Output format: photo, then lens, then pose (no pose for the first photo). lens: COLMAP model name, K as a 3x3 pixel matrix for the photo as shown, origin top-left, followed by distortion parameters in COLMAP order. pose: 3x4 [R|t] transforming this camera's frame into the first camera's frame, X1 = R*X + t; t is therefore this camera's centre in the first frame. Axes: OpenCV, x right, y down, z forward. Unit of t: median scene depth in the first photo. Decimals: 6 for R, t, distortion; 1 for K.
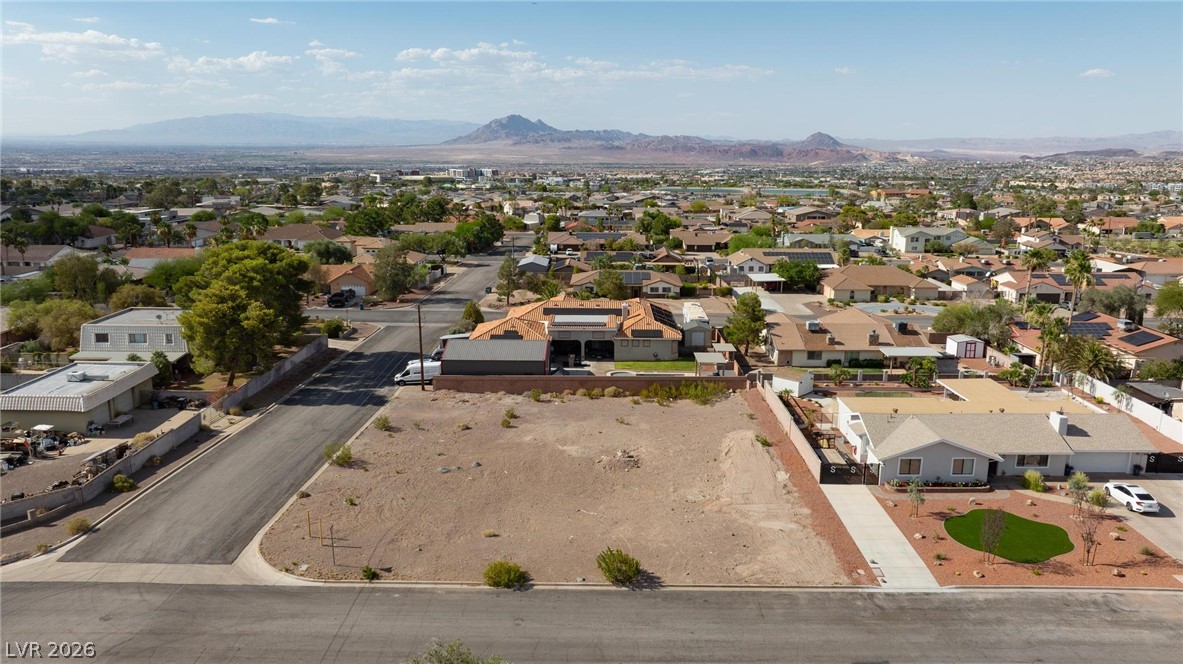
lens RADIAL K [[842.9, 0, 596.5], [0, 842.9, 314.5], [0, 0, 1]] dist [-0.019744, 0.007021]
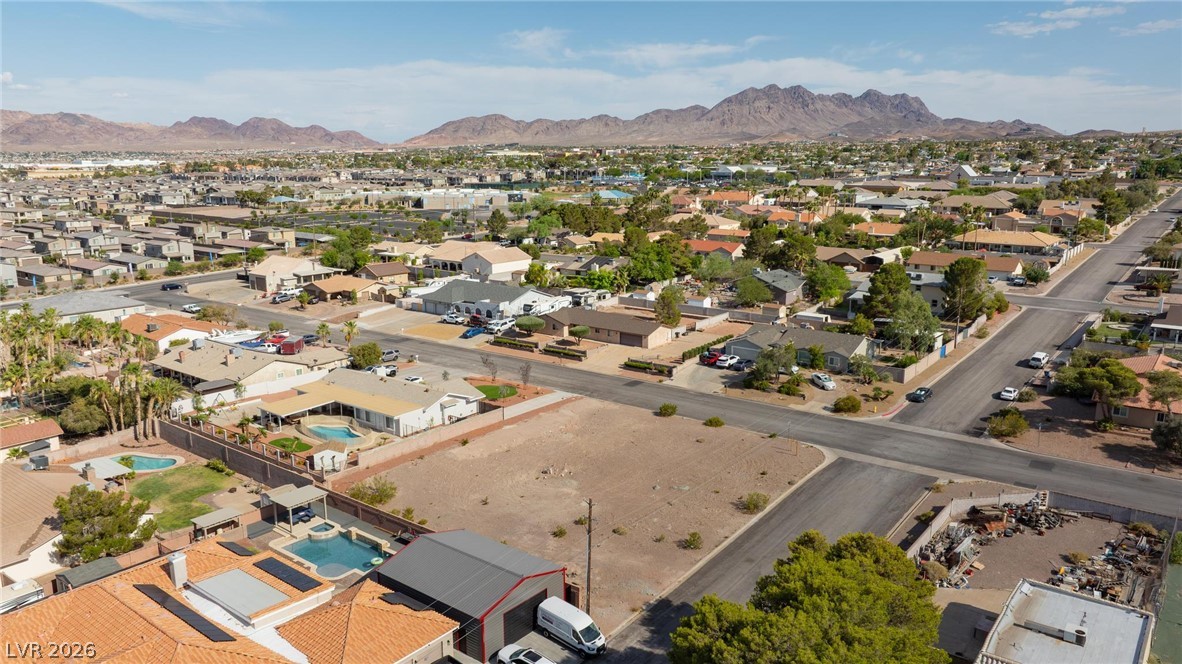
lens RADIAL K [[850.7, 0, 591.0], [0, 850.7, 332.0], [0, 0, 1]] dist [-0.027207, 0.005377]
pose [[-0.790136, -0.132212, 0.598502, -0.686188], [0.119288, 0.924618, 0.361735, -0.438907], [-0.601212, 0.357214, -0.714802, 1.626329]]
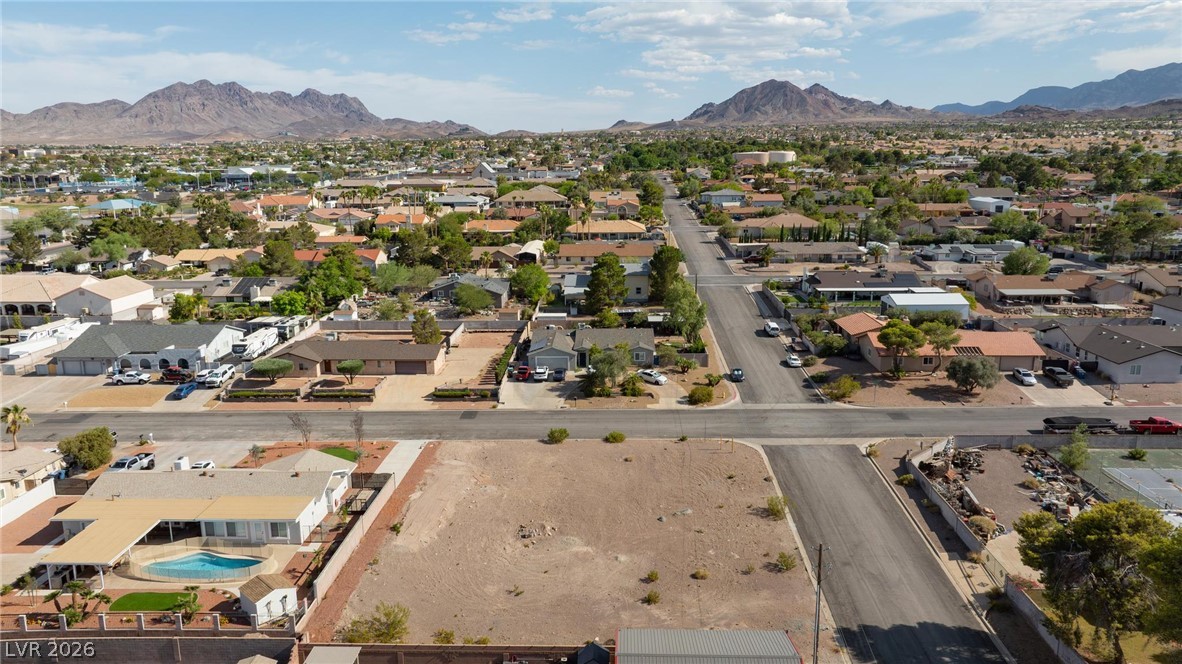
lens RADIAL K [[836.7, 0, 598.1], [0, 836.7, 334.3], [0, 0, 1]] dist [0.008451, -0.004577]
pose [[-0.999684, -0.004256, 0.024760, -0.071068], [0.006199, 0.913291, 0.407261, -0.449123], [-0.024346, 0.407286, -0.912976, 1.679911]]
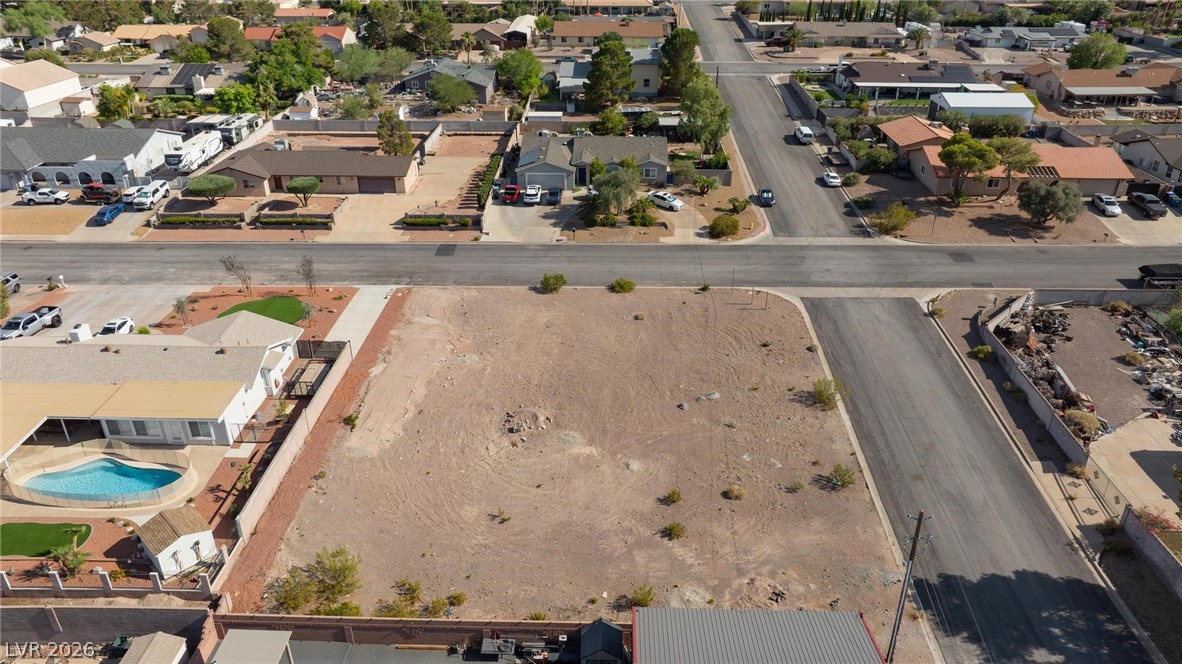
lens RADIAL K [[831.6, 0, 598.2], [0, 831.6, 332.3], [0, 0, 1]] dist [-0.028358, 0.026721]
pose [[-0.999726, -0.017200, 0.015876, -0.053660], [-0.003357, 0.776591, 0.629996, -0.398345], [-0.023165, 0.629770, -0.776436, 1.434389]]
